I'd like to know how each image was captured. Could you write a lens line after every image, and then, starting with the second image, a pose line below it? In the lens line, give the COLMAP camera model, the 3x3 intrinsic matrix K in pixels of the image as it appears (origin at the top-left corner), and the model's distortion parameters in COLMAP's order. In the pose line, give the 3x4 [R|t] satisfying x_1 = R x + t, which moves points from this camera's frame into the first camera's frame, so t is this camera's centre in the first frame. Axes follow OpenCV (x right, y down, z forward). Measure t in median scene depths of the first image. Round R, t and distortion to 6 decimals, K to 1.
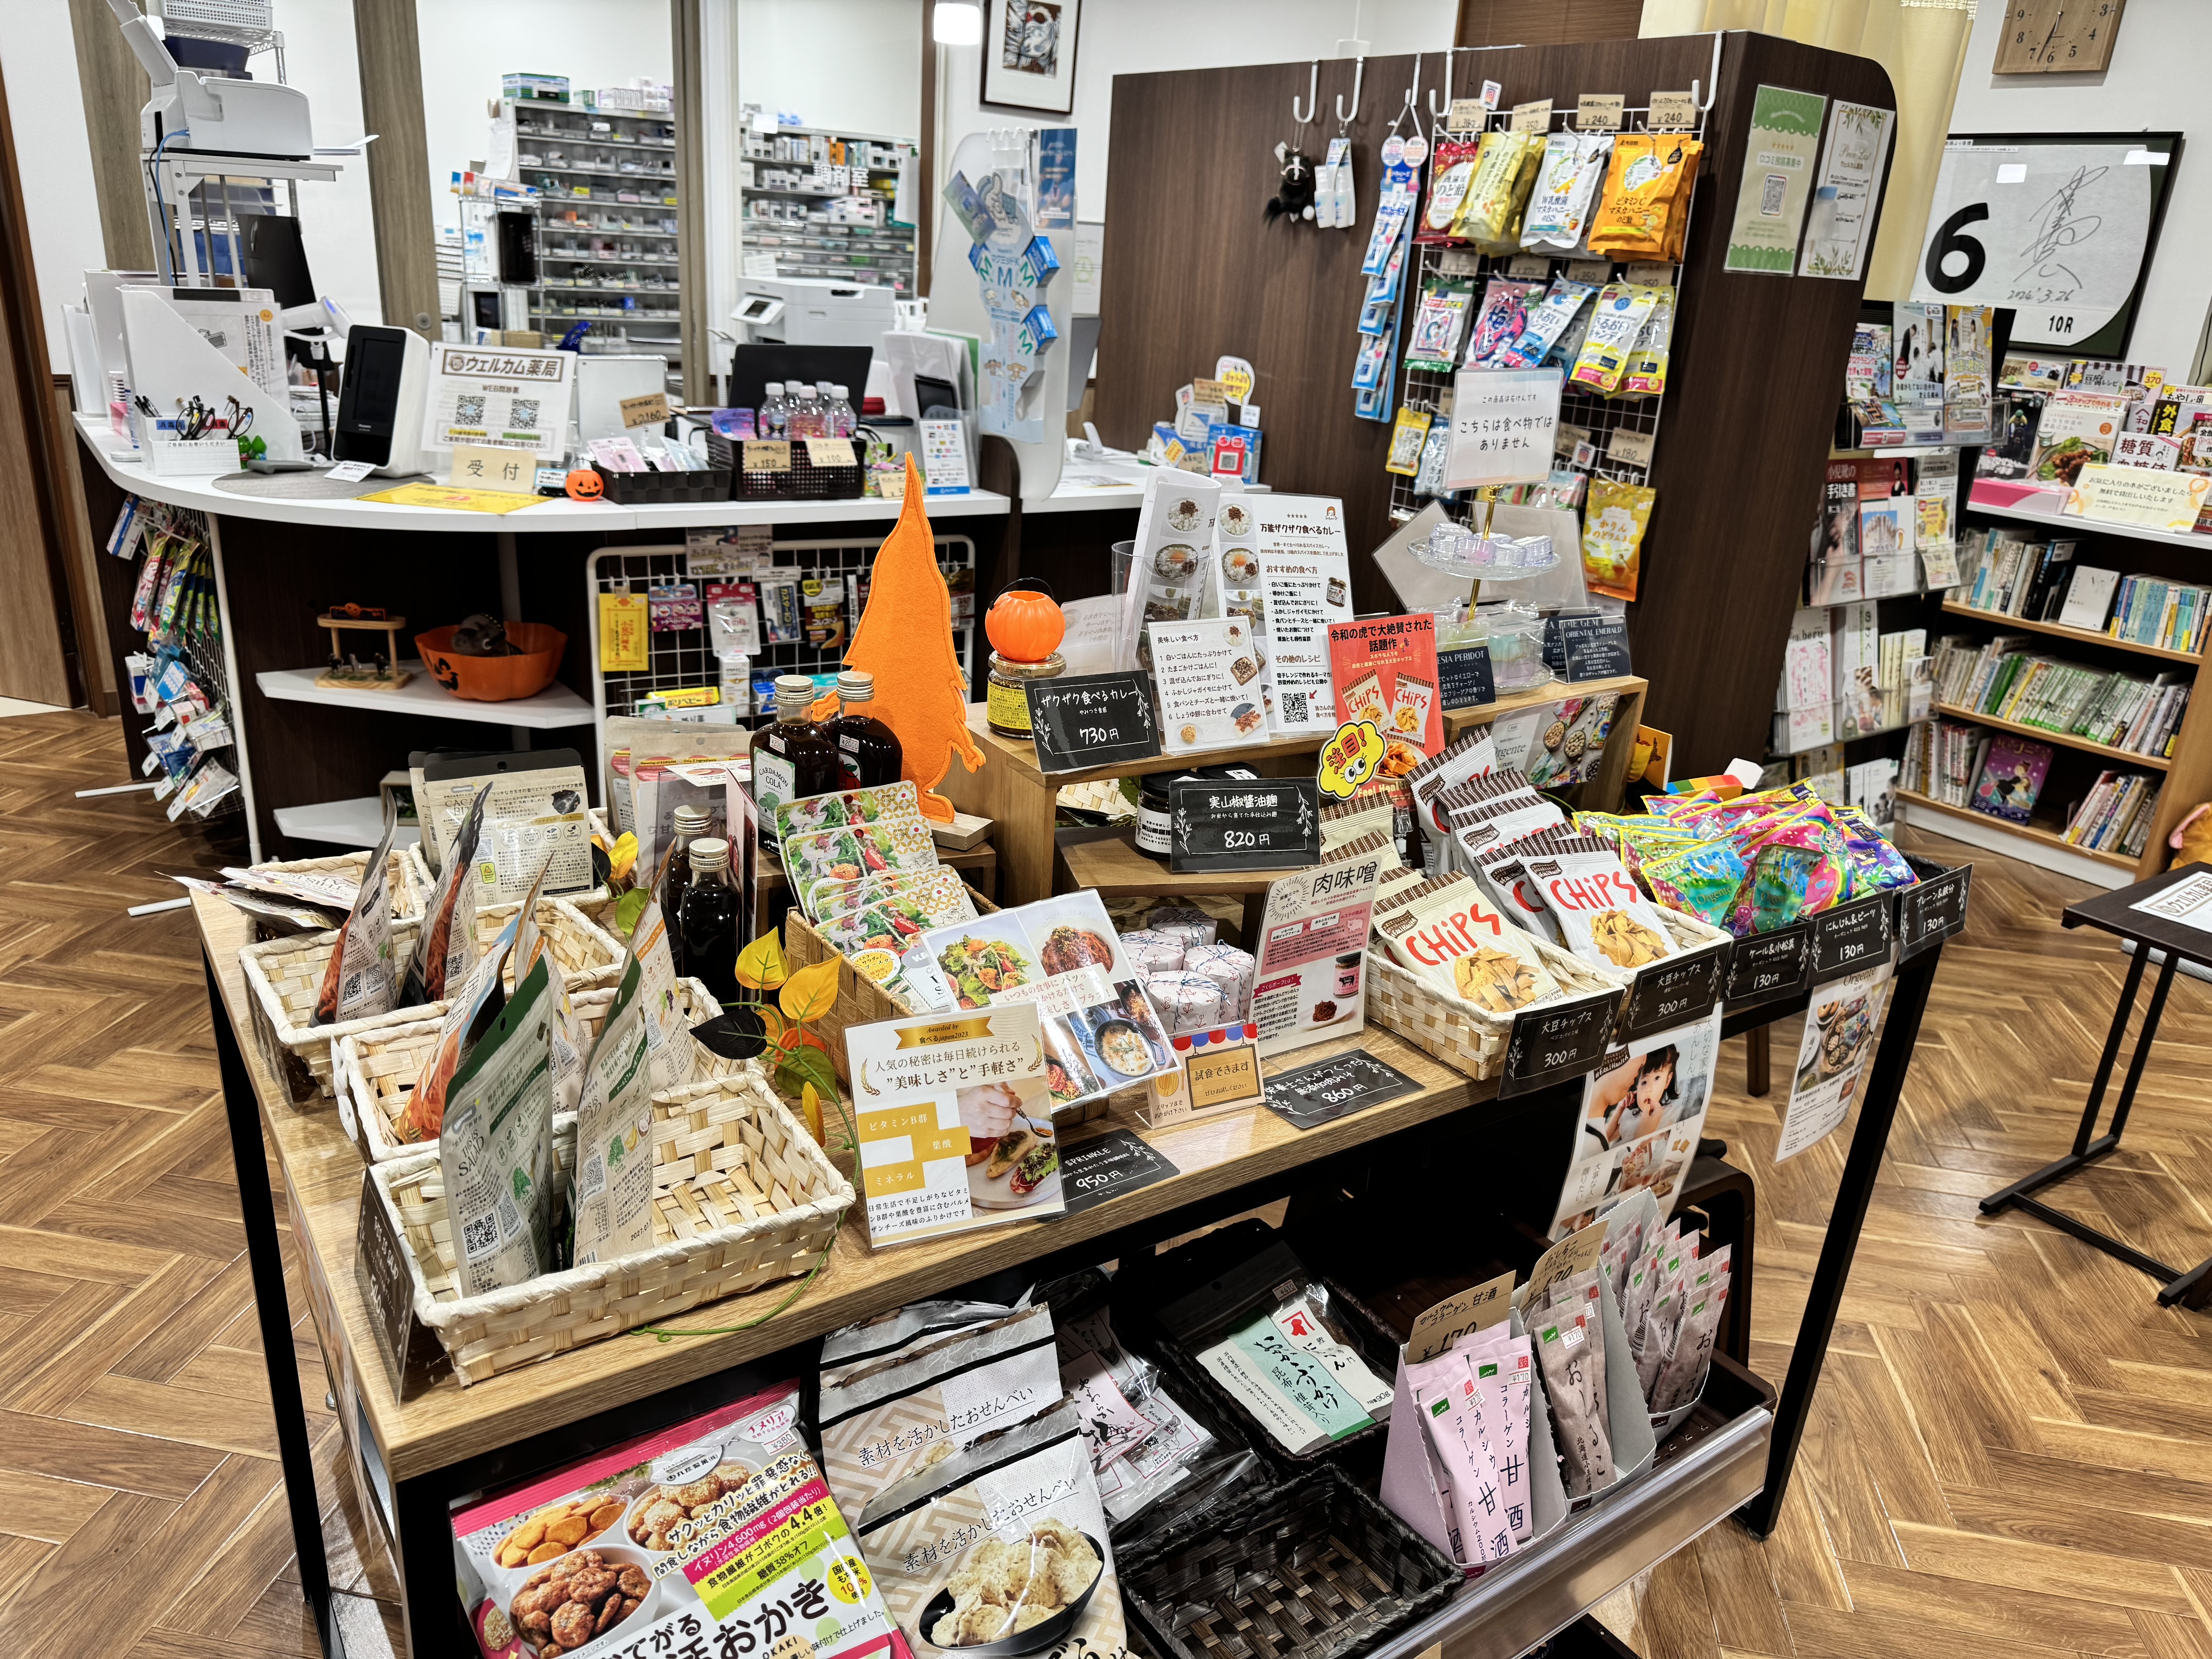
lens RADIAL K [[1567.6, 0, 1105.7], [0, 1567.6, 843.1], [0, 0, 1]] dist [-0.004913, -0.004357]
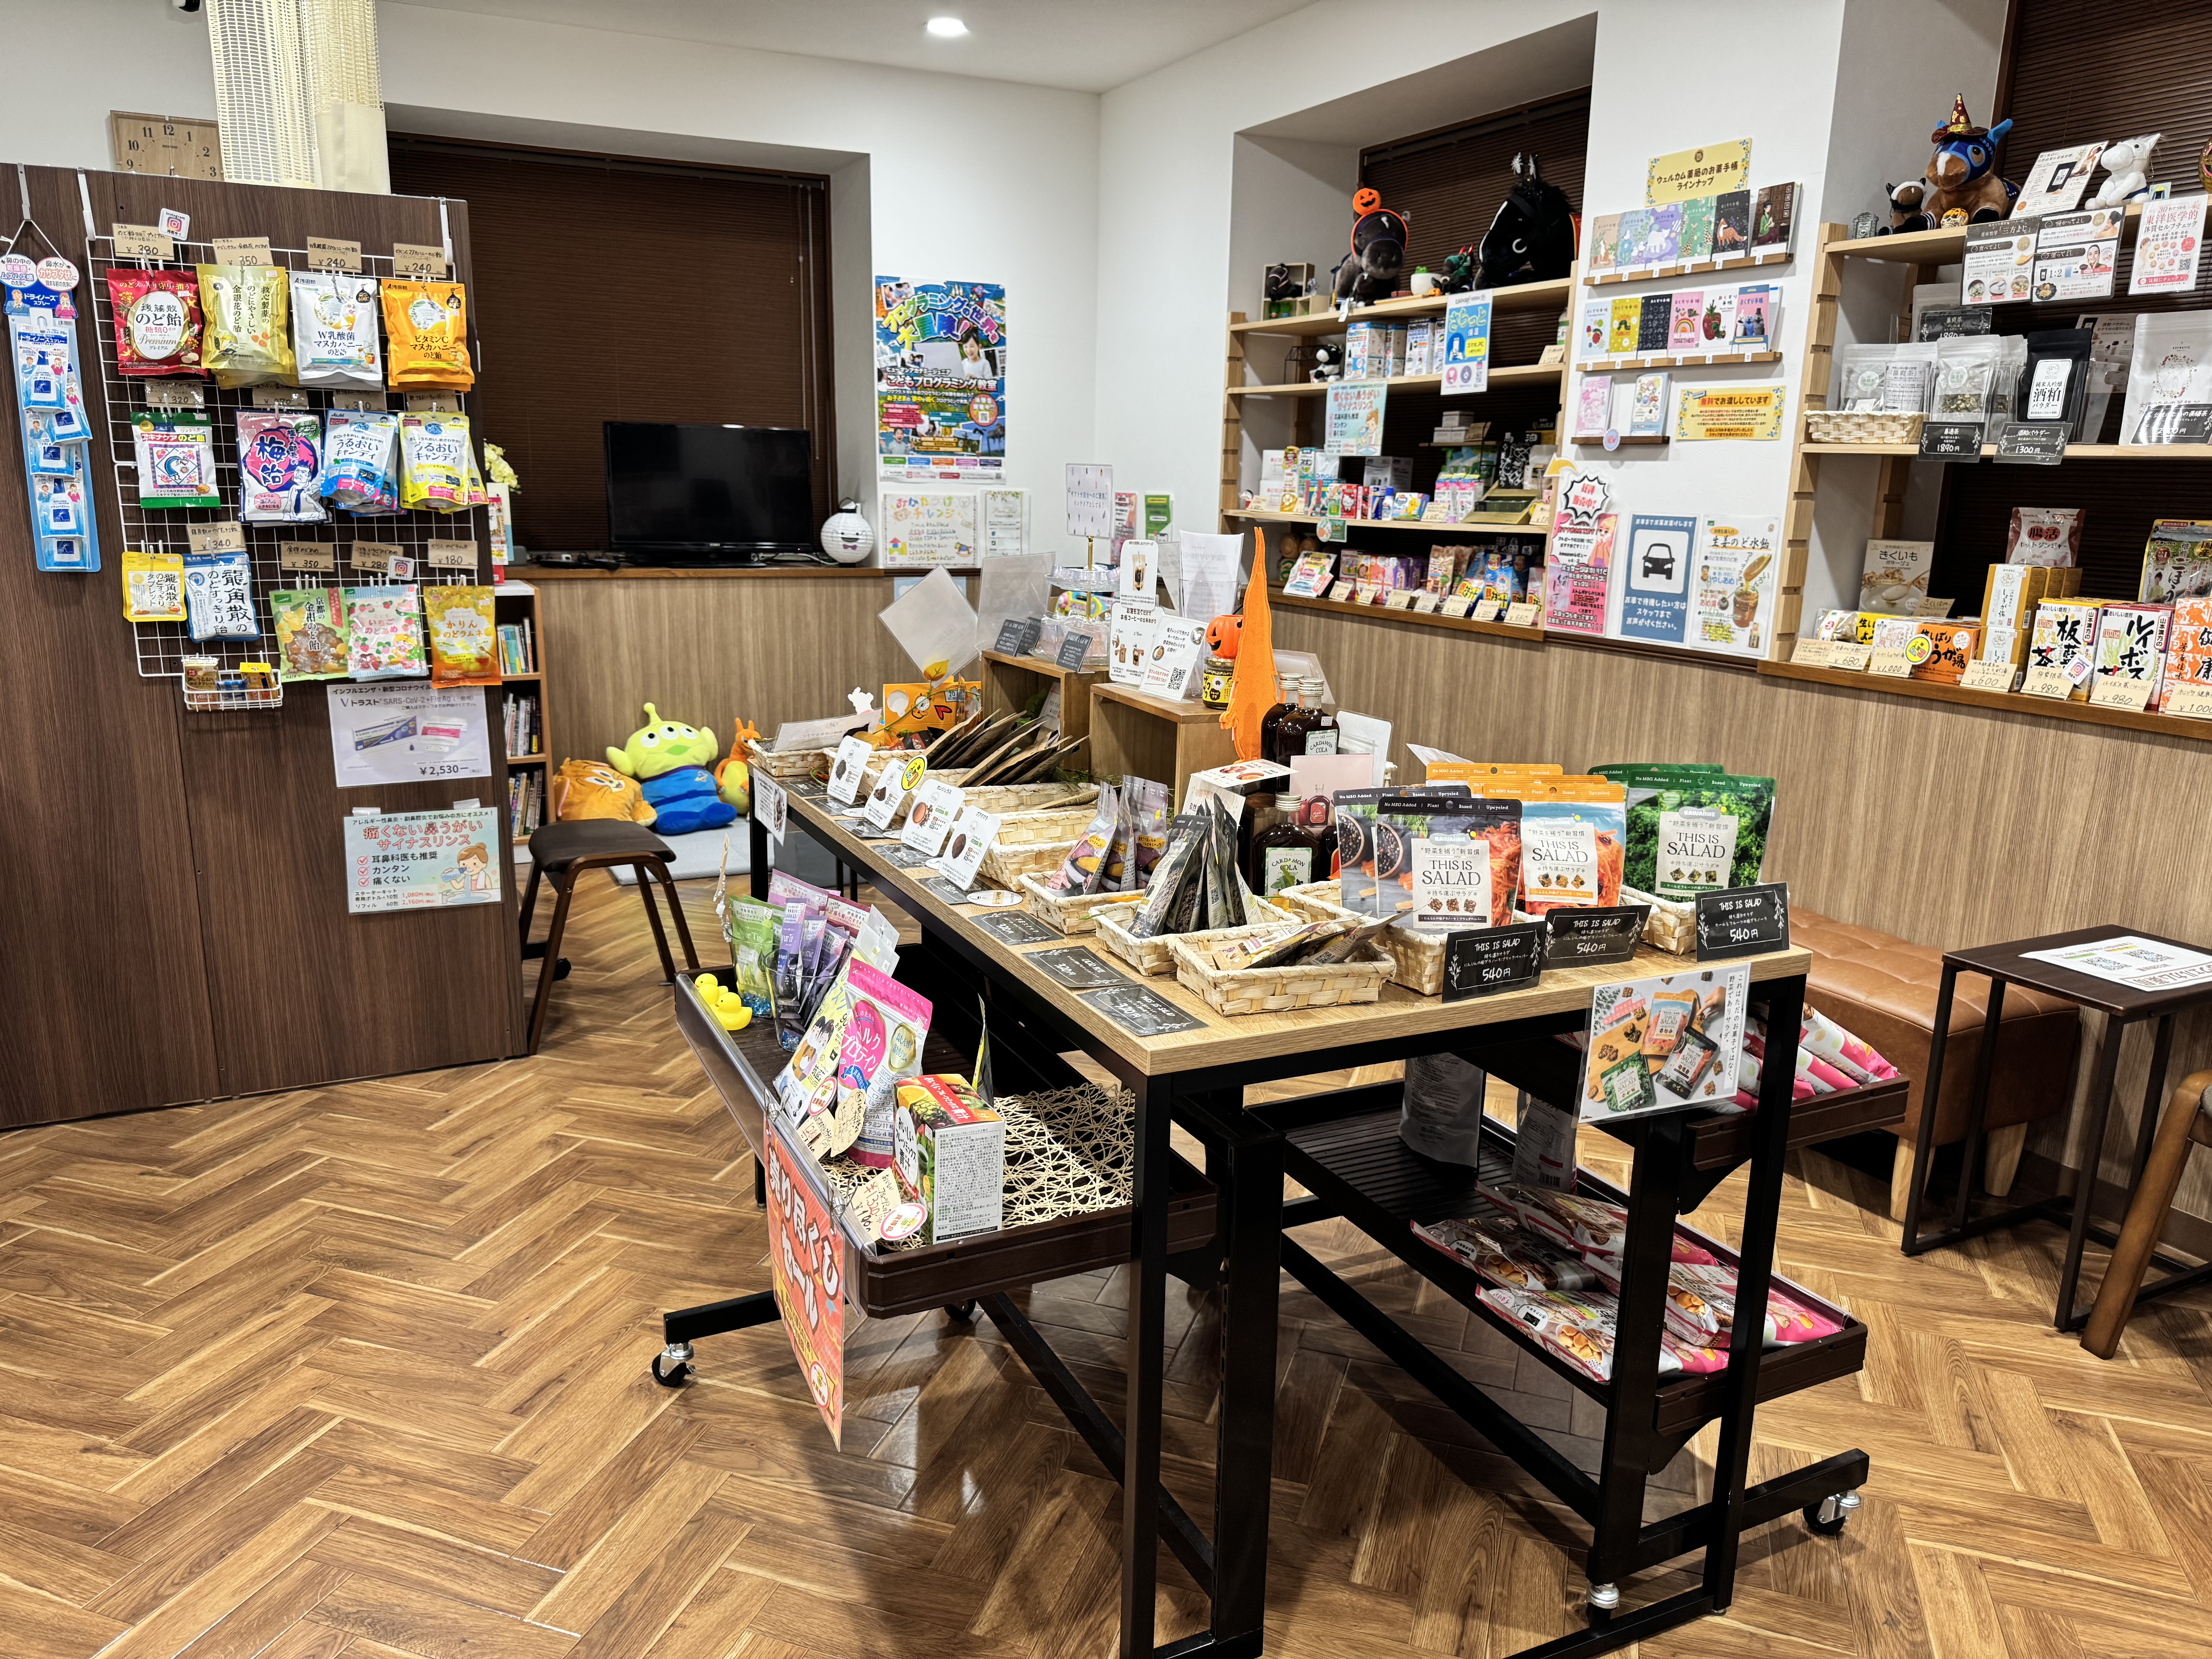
lens RADIAL K [[1567.6, 0, 1099.3], [0, 1567.6, 820.9], [0, 0, 1]] dist [-0.004913, -0.004357]
pose [[0.165238, -0.287763, 0.943339, -0.640664], [0.335908, 0.915721, 0.220500, -0.157532], [-0.927288, 0.280441, 0.247973, 0.326273]]
